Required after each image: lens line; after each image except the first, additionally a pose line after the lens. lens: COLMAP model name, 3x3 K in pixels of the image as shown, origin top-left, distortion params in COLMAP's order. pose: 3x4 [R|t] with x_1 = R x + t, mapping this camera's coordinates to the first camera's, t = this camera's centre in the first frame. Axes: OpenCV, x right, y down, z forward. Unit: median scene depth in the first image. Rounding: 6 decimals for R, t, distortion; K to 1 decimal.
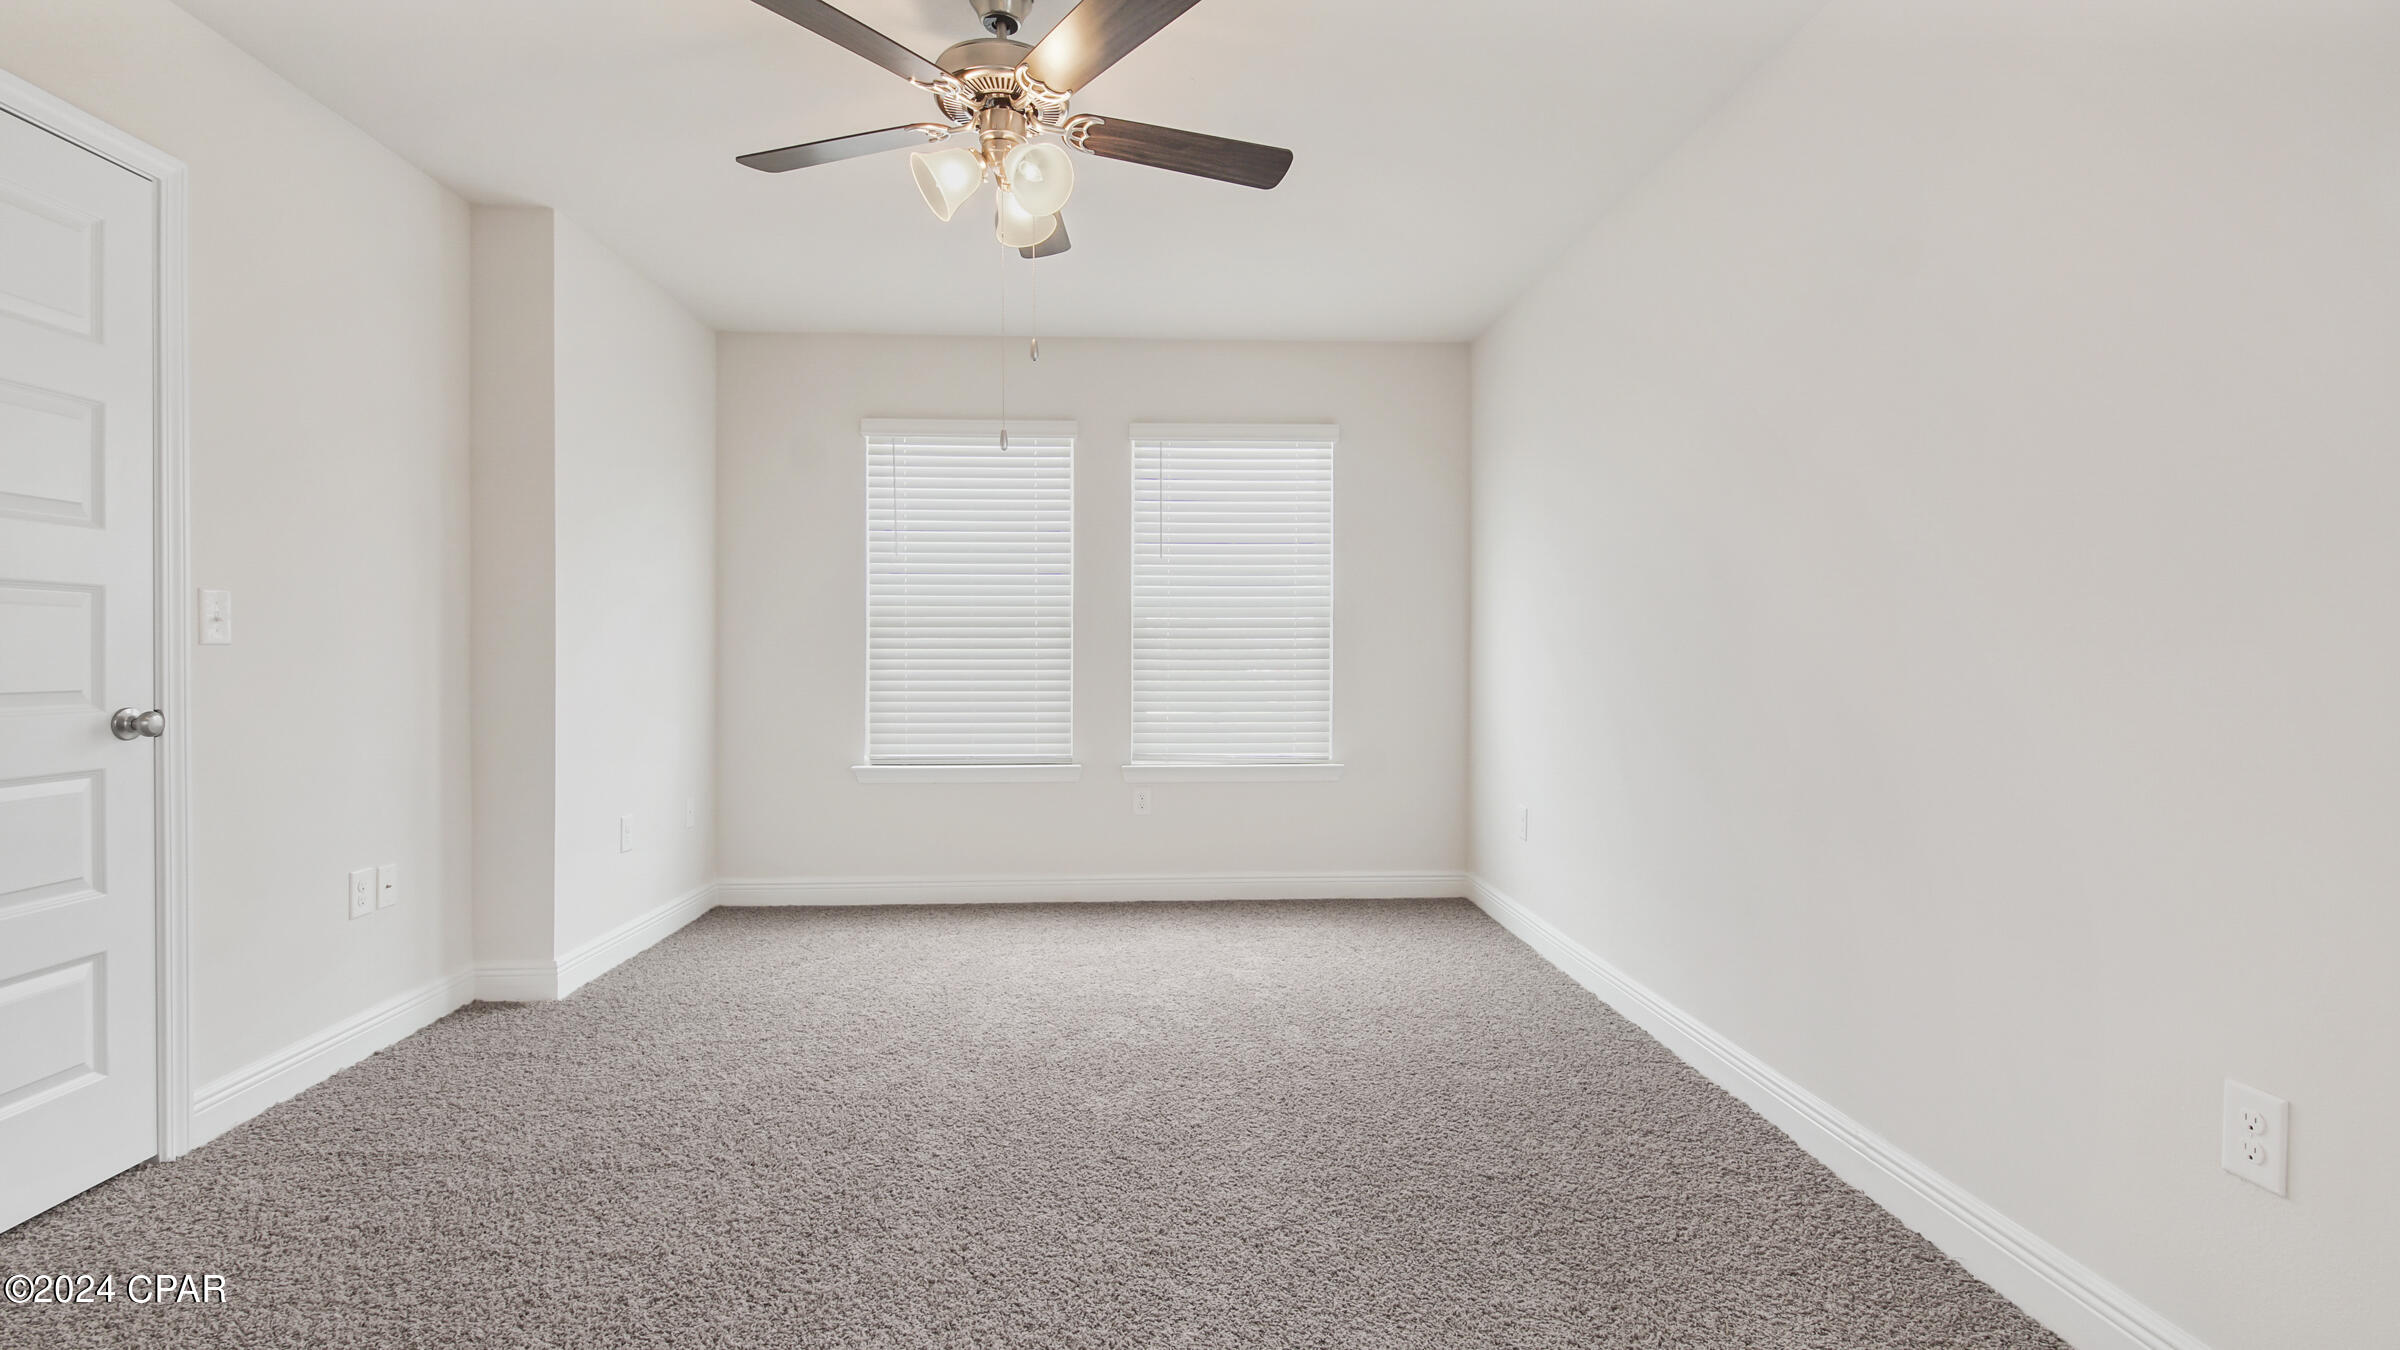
lens RADIAL K [[1040.9, 0, 1198.2], [0, 1040.9, 674.9], [0, 0, 1]] dist [0.015458, -0.006326]
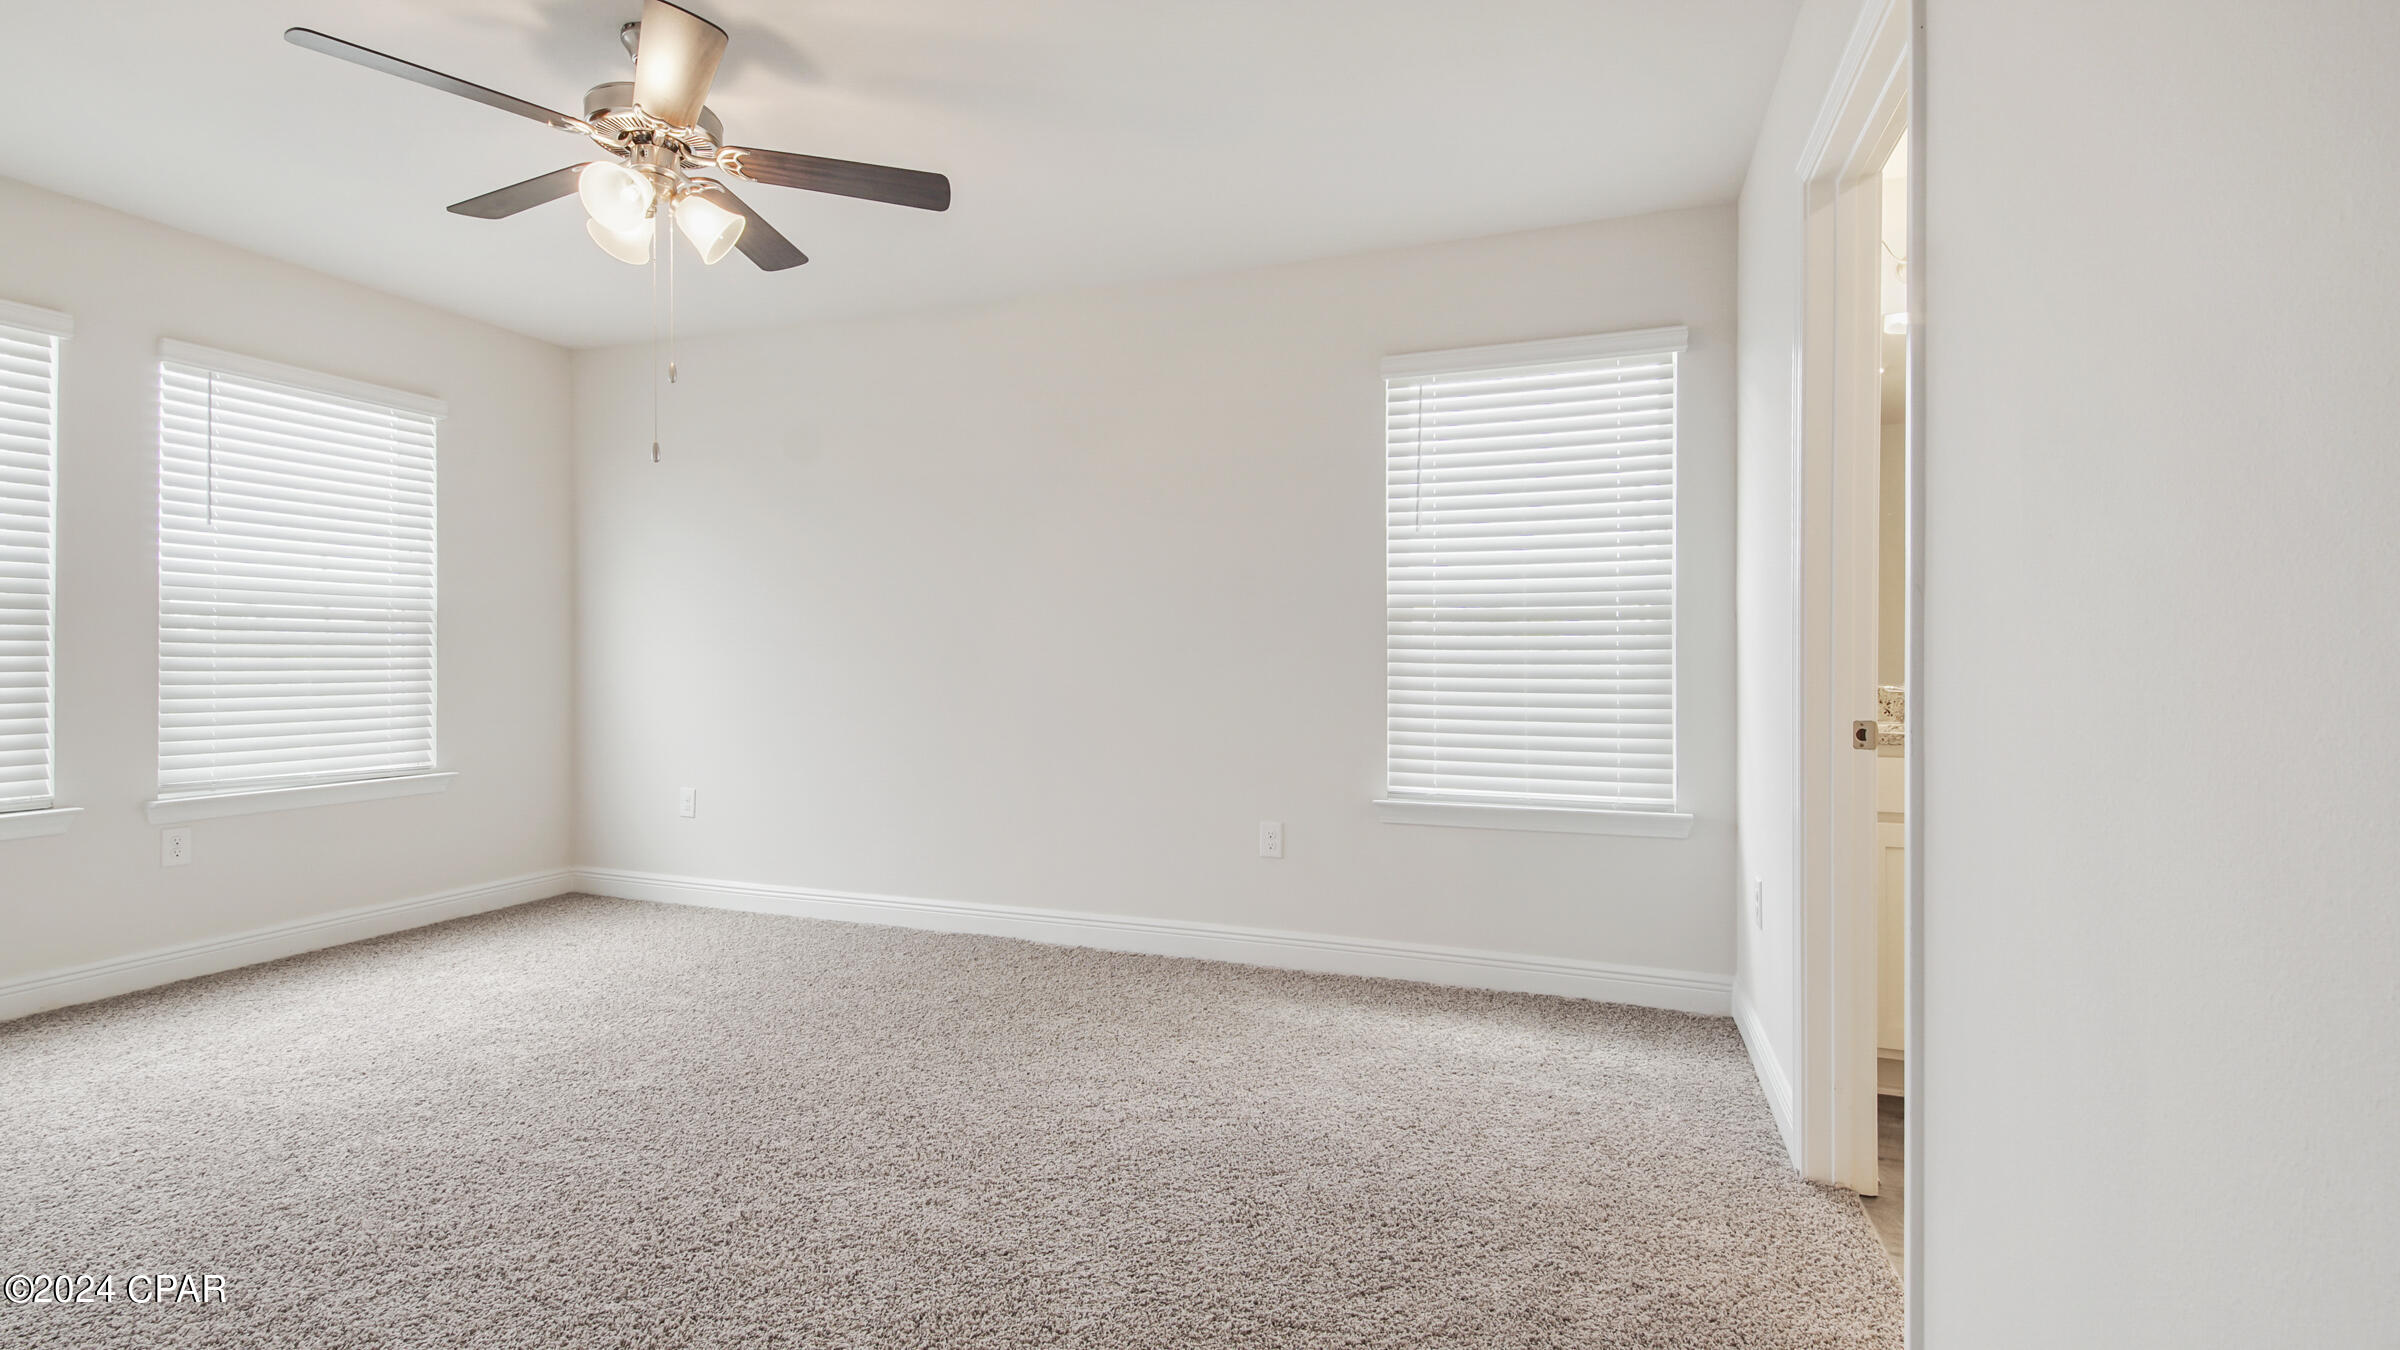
lens RADIAL K [[1040.9, 0, 1182.3], [0, 1040.9, 667.5], [0, 0, 1]] dist [0.015458, -0.006326]
pose [[0.409114, -0.005221, 0.912468, -0.451055], [0.009657, 0.999952, 0.001392, -0.001300], [-0.912432, 0.008242, 0.409145, 0.036489]]
